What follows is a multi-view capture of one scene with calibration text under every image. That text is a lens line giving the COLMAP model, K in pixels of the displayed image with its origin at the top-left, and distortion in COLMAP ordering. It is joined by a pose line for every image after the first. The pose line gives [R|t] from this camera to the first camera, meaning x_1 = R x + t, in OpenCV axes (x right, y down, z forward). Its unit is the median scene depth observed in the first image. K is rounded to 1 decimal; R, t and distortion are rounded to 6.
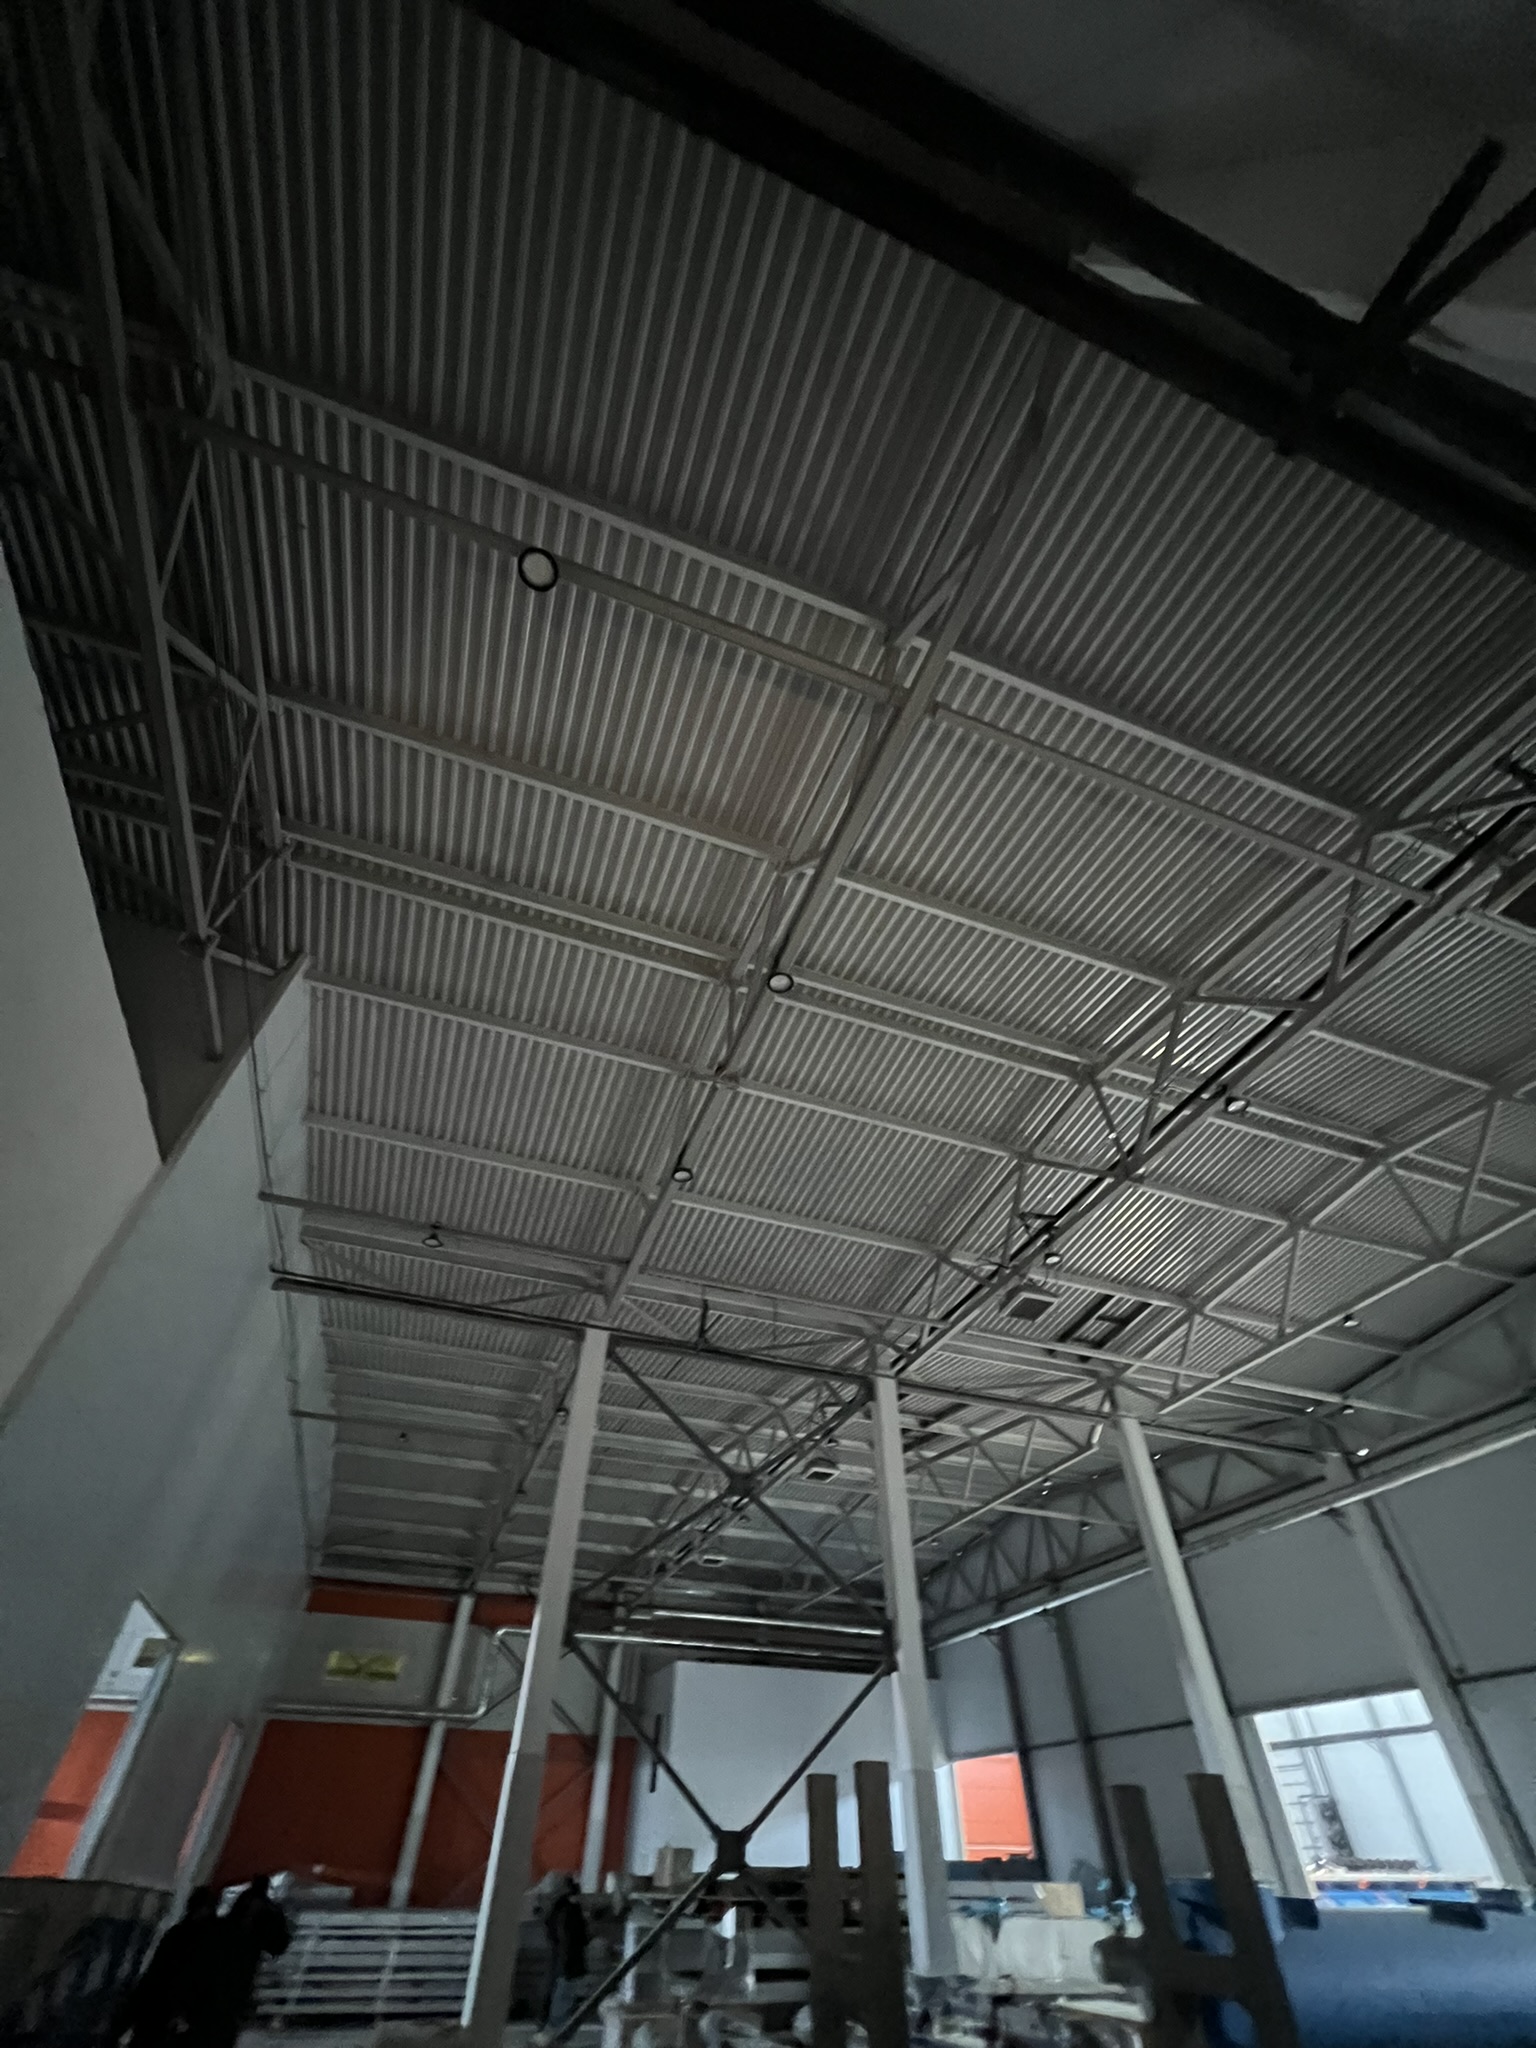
lens RADIAL K [[818.3, 0, 768.0], [0, 818.3, 1024.0], [0, 0, 1]] dist [-0.000338, 0.000056]
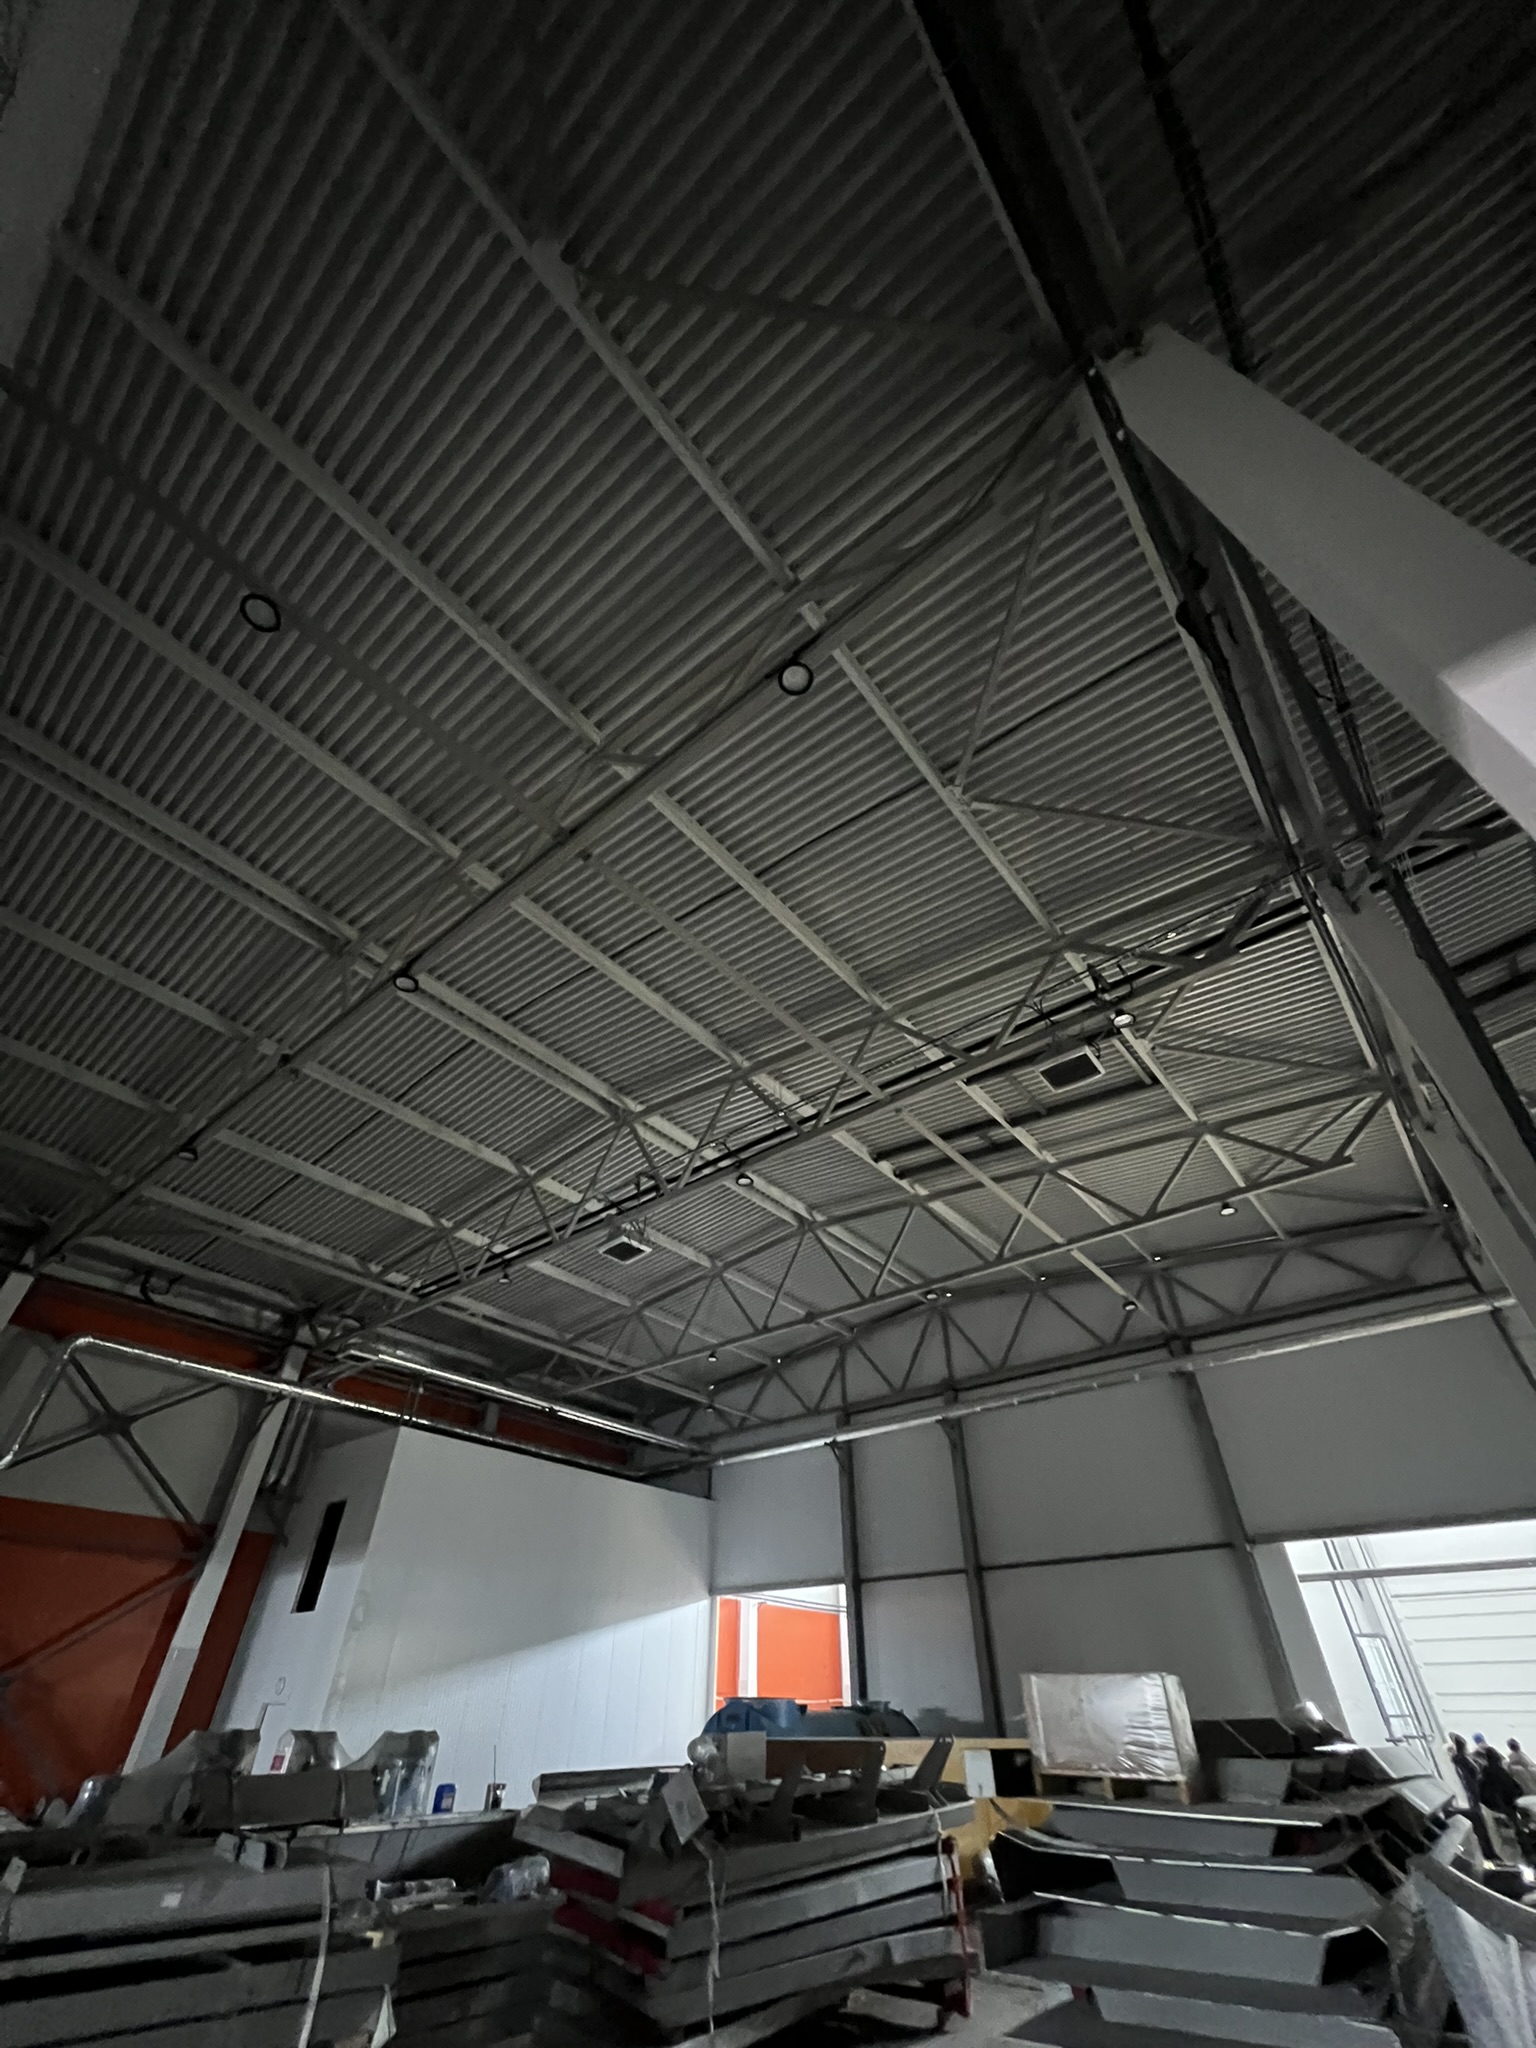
lens RADIAL K [[802.3, 0, 820.4], [0, 802.3, 1029.9], [0, 0, 1]] dist [0.017653, 0.000023]
pose [[0.854464, 0.333136, 0.398637, -0.191079], [-0.370271, 0.928759, 0.017510, 0.353814], [-0.364404, -0.162565, 0.916942, 0.342901]]
